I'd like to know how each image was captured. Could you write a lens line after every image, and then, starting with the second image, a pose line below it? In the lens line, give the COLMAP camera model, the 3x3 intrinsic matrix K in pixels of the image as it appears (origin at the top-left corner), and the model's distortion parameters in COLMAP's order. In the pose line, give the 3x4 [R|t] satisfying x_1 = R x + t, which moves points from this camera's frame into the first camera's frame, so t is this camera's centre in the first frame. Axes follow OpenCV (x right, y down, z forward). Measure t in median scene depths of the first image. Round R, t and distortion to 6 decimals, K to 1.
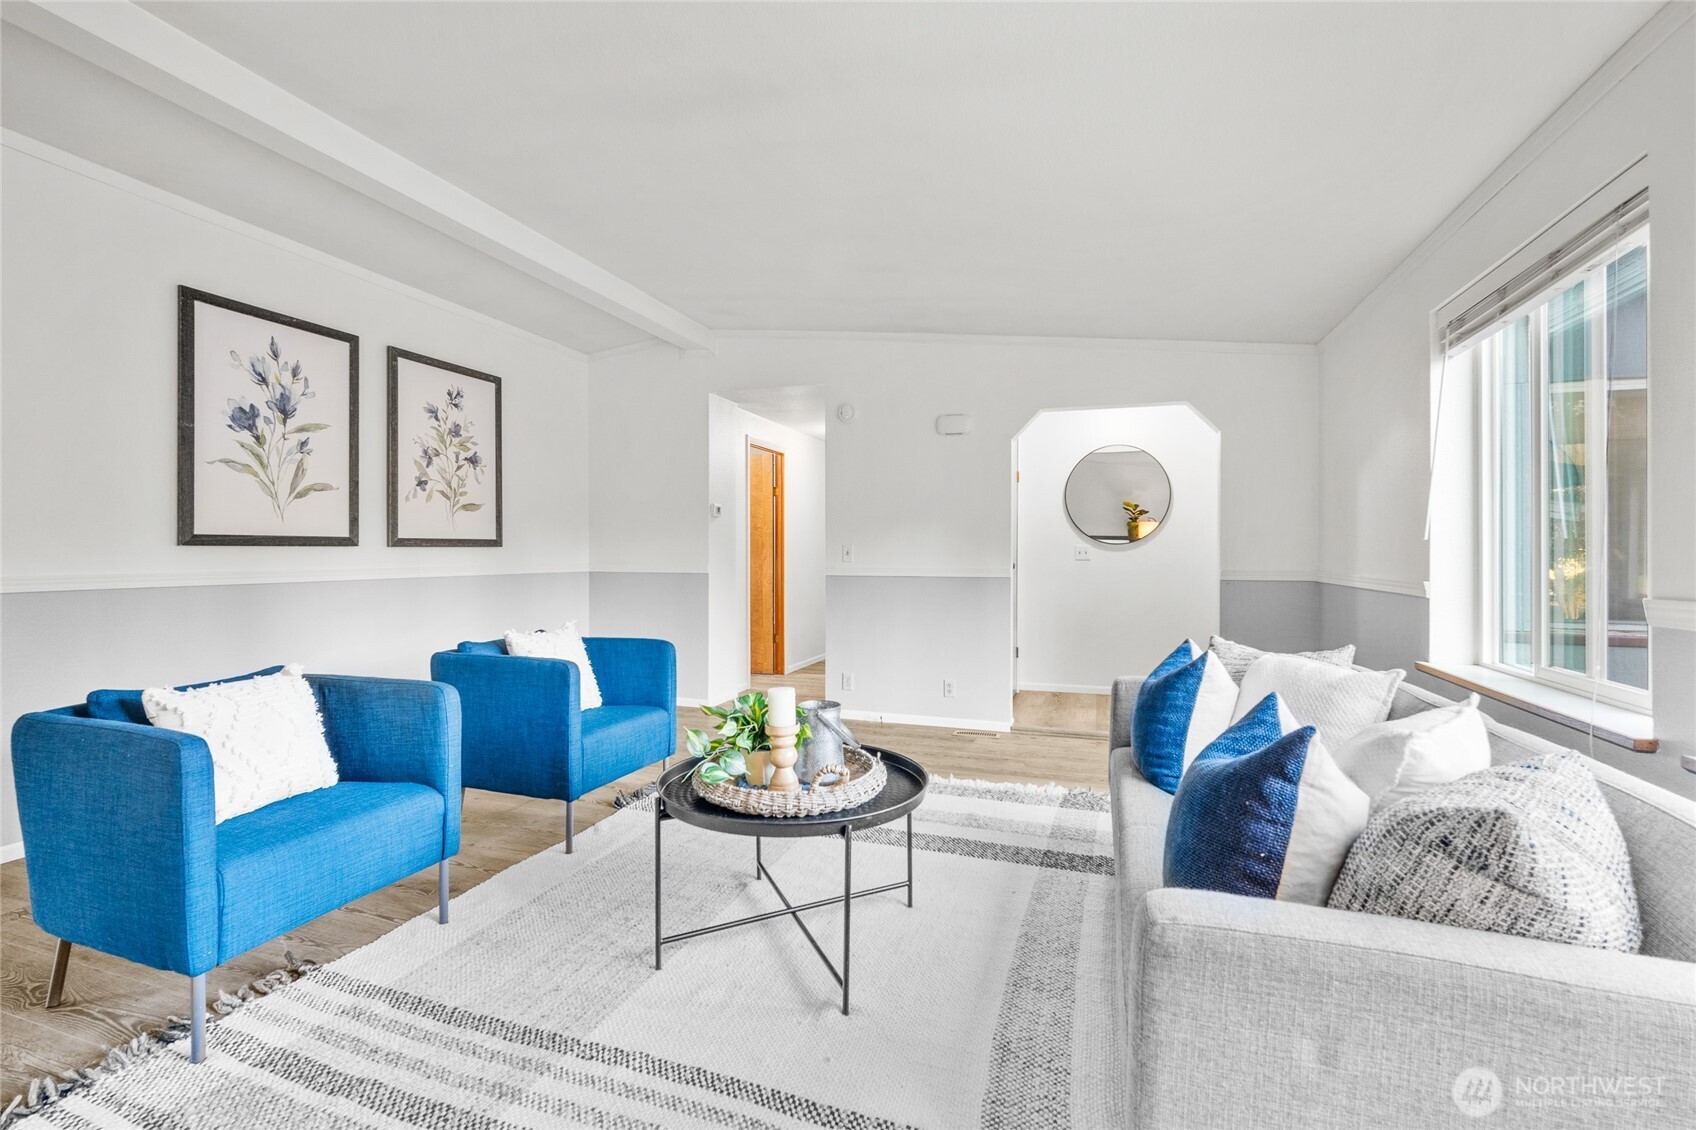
lens RADIAL K [[736.2, 0, 850.5], [0, 736.2, 554.1], [0, 0, 1]] dist [-0.006409, 0.001231]
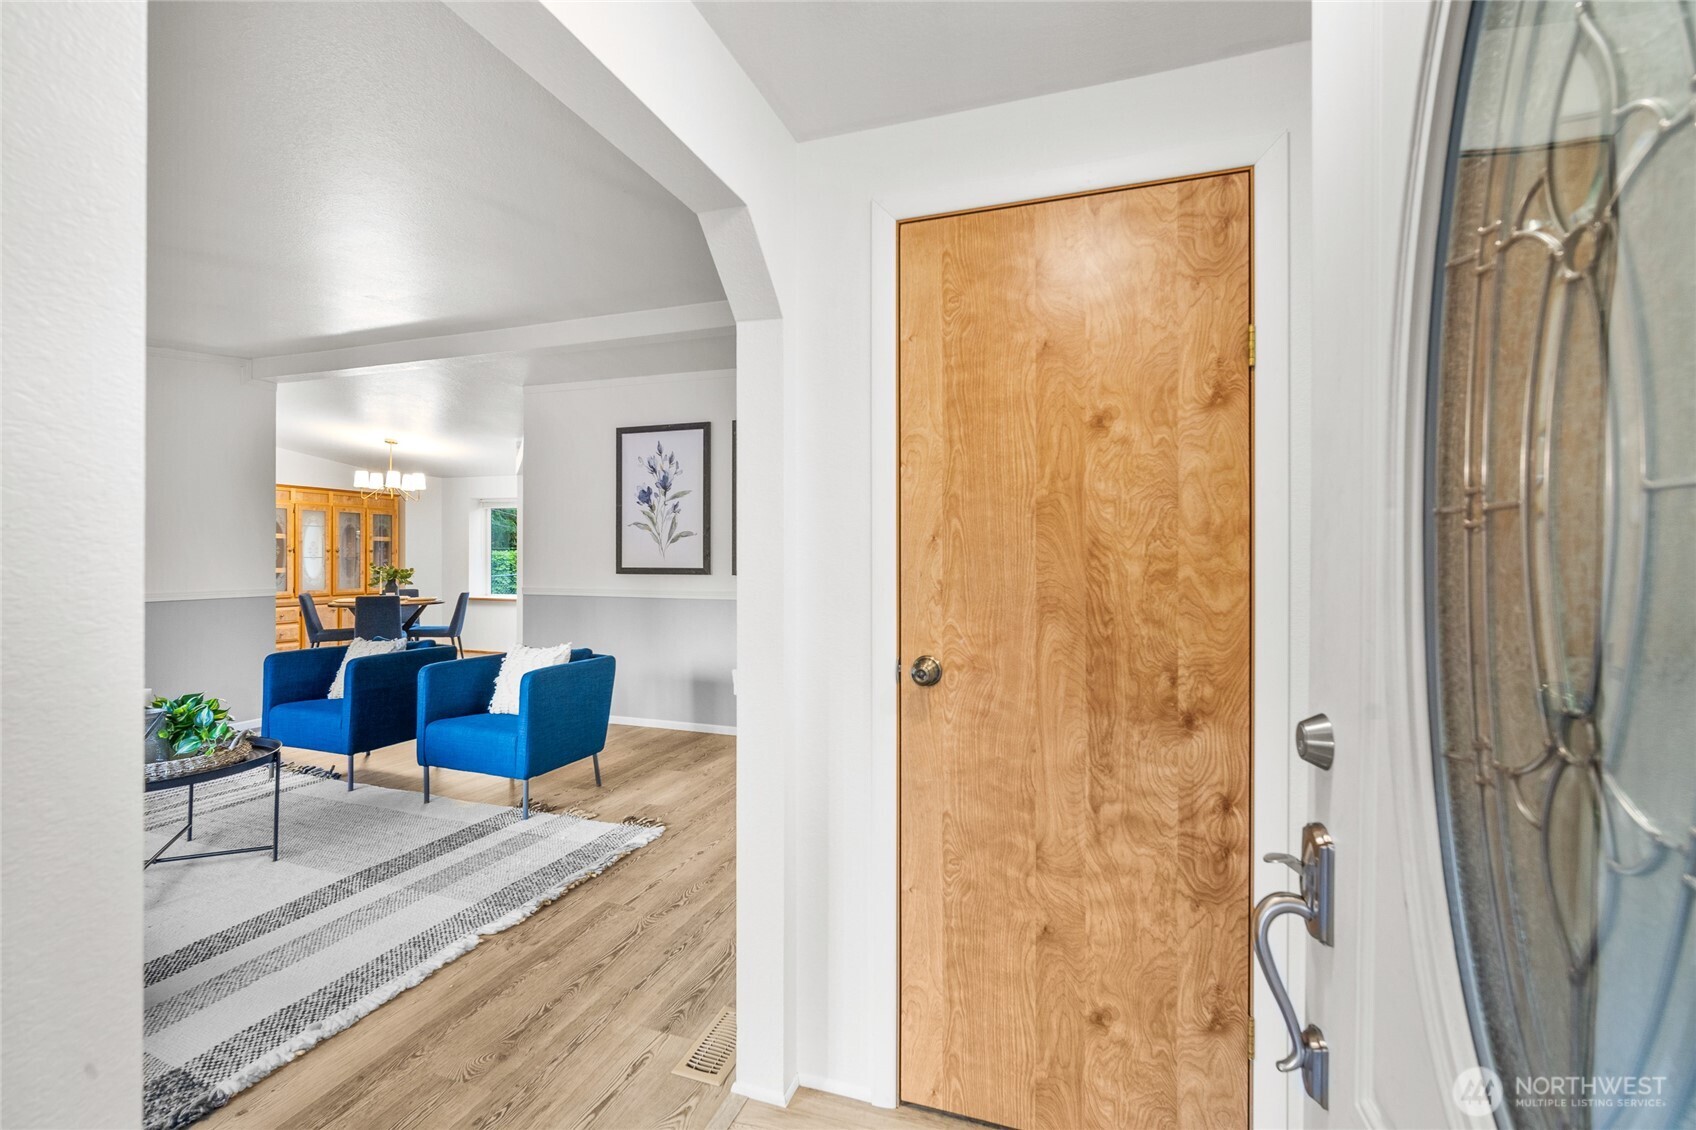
lens RADIAL K [[736.2, 0, 848.3], [0, 736.2, 561.9], [0, 0, 1]] dist [-0.006409, 0.001231]
pose [[-0.002030, 0.005225, -0.999984, 0.760429], [-0.009246, 0.999944, 0.005243, -0.048190], [0.999955, 0.009256, -0.001982, 1.364211]]
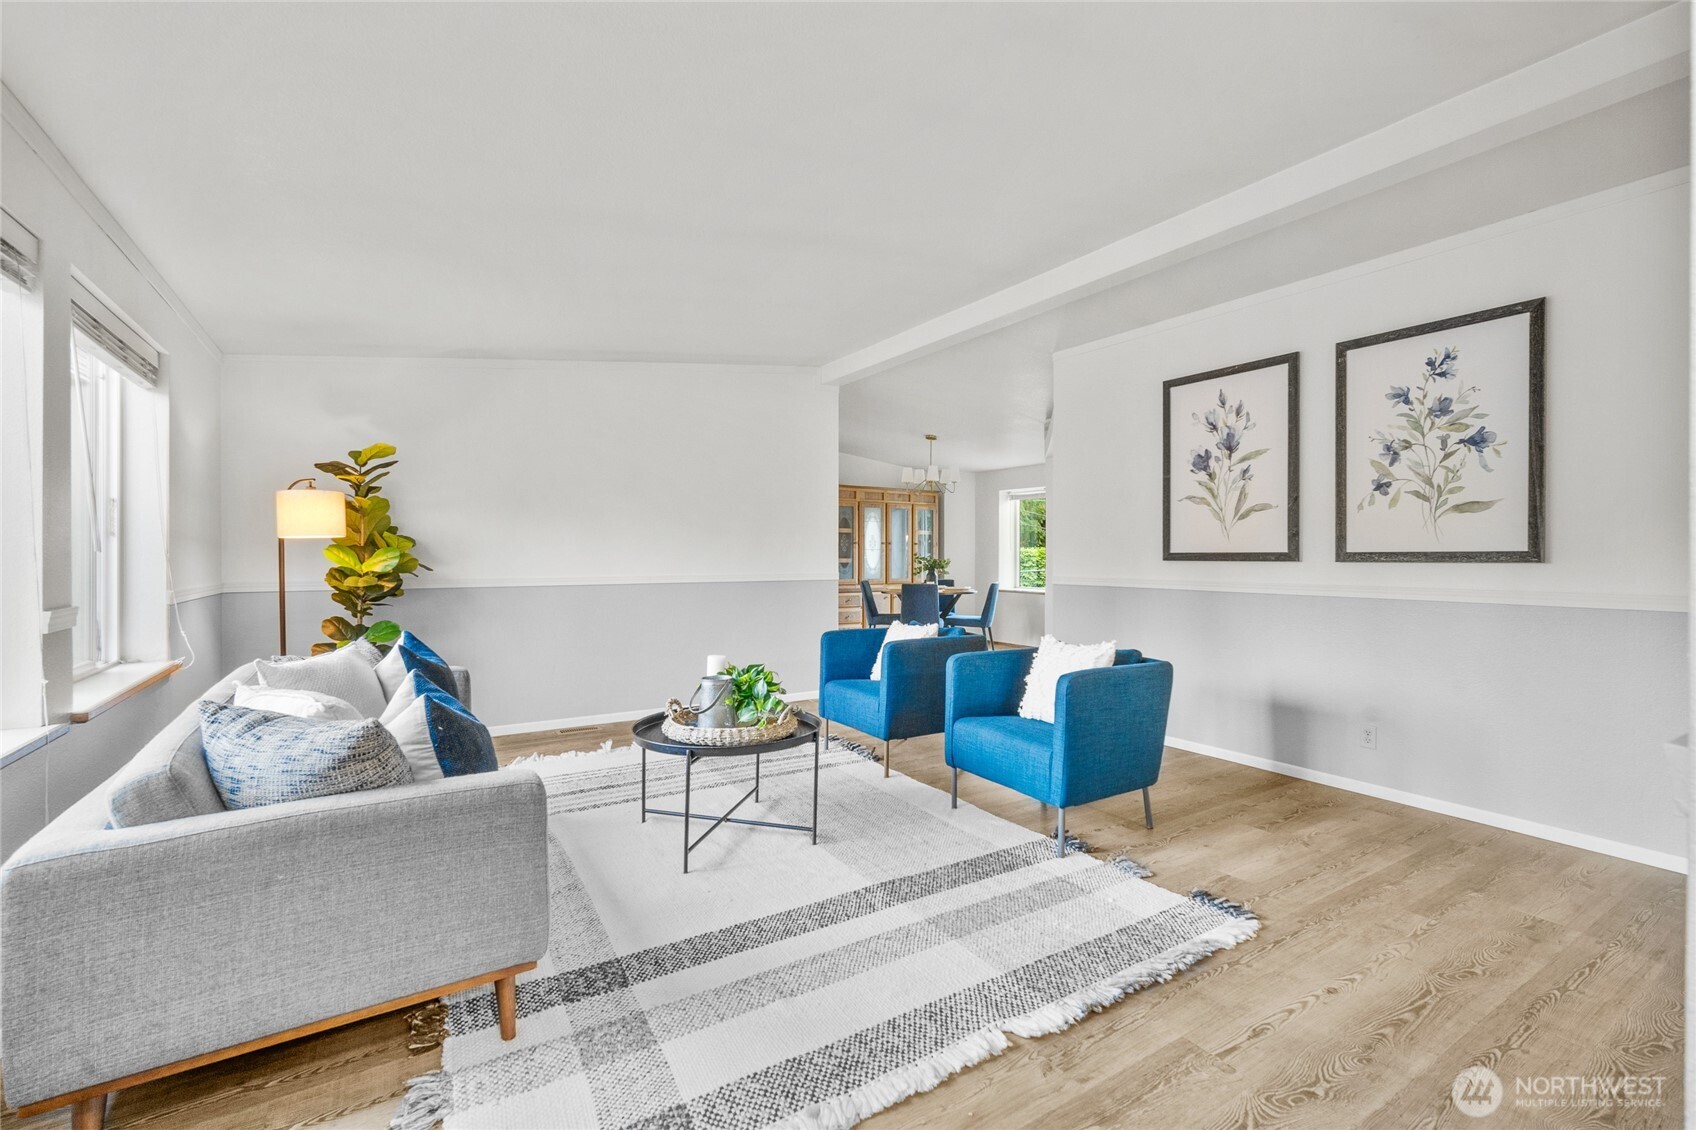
lens RADIAL K [[736.2, 0, 846.4], [0, 736.2, 557.4], [0, 0, 1]] dist [-0.006409, 0.001231]
pose [[-0.631968, -0.001639, -0.774993, 0.533447], [-0.007428, 0.999965, 0.003942, -0.016740], [0.774959, 0.008248, -0.631957, 1.248903]]
